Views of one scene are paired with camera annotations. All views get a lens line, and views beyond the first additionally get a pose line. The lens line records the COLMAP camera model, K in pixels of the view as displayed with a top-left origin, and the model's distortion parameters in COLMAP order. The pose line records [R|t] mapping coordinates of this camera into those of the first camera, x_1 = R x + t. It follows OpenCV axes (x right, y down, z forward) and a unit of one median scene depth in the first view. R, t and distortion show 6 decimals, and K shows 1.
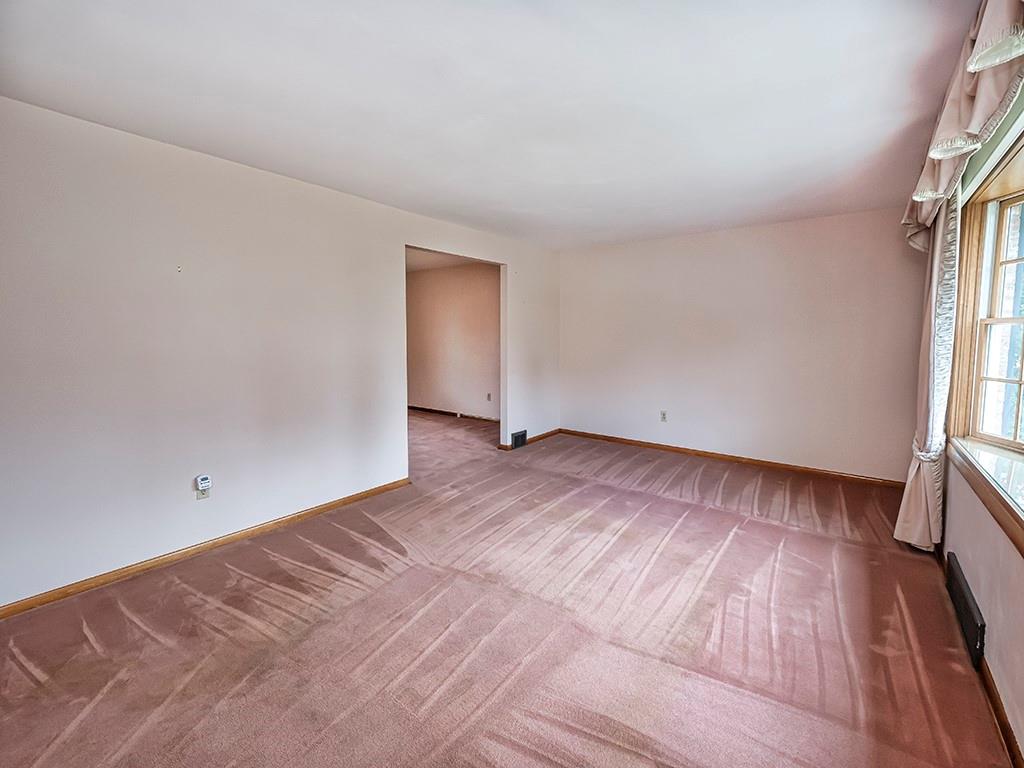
lens RADIAL K [[446.1, 0, 515.3], [0, 446.1, 376.2], [0, 0, 1]] dist [0.013296, -0.004364]
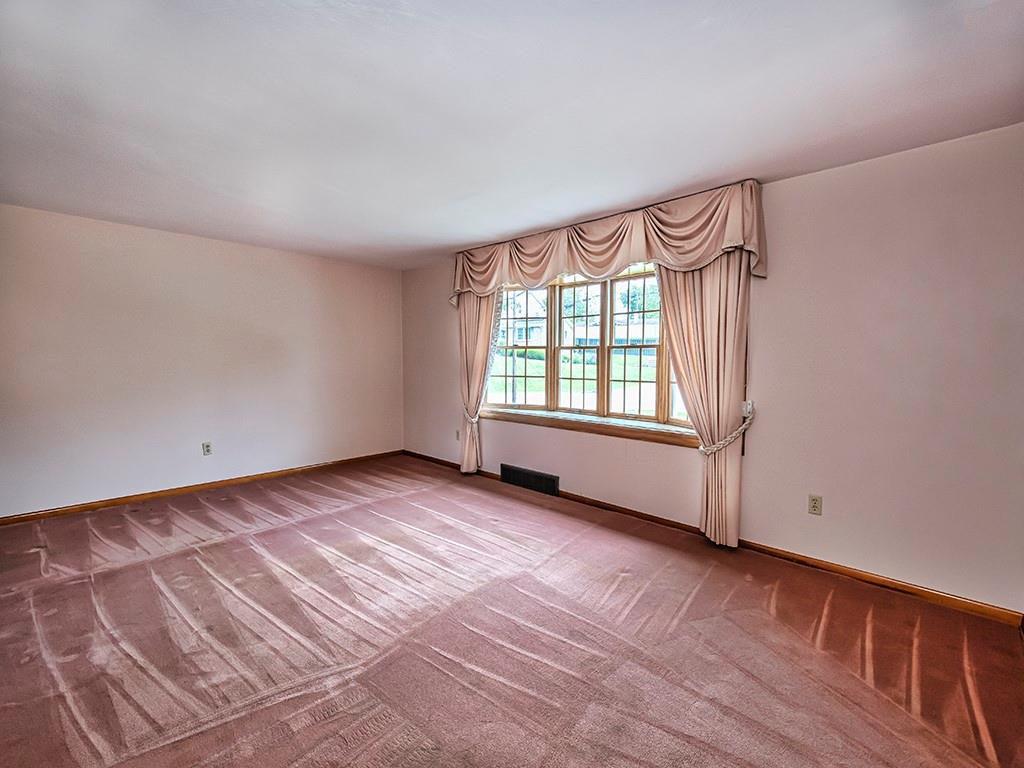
lens RADIAL K [[446.1, 0, 514.3], [0, 446.1, 385.3], [0, 0, 1]] dist [0.013296, -0.004364]
pose [[0.083110, -0.061620, 0.994633, -0.683695], [0.086910, 0.994732, 0.054364, -0.037776], [-0.992743, 0.081926, 0.088028, 0.524663]]
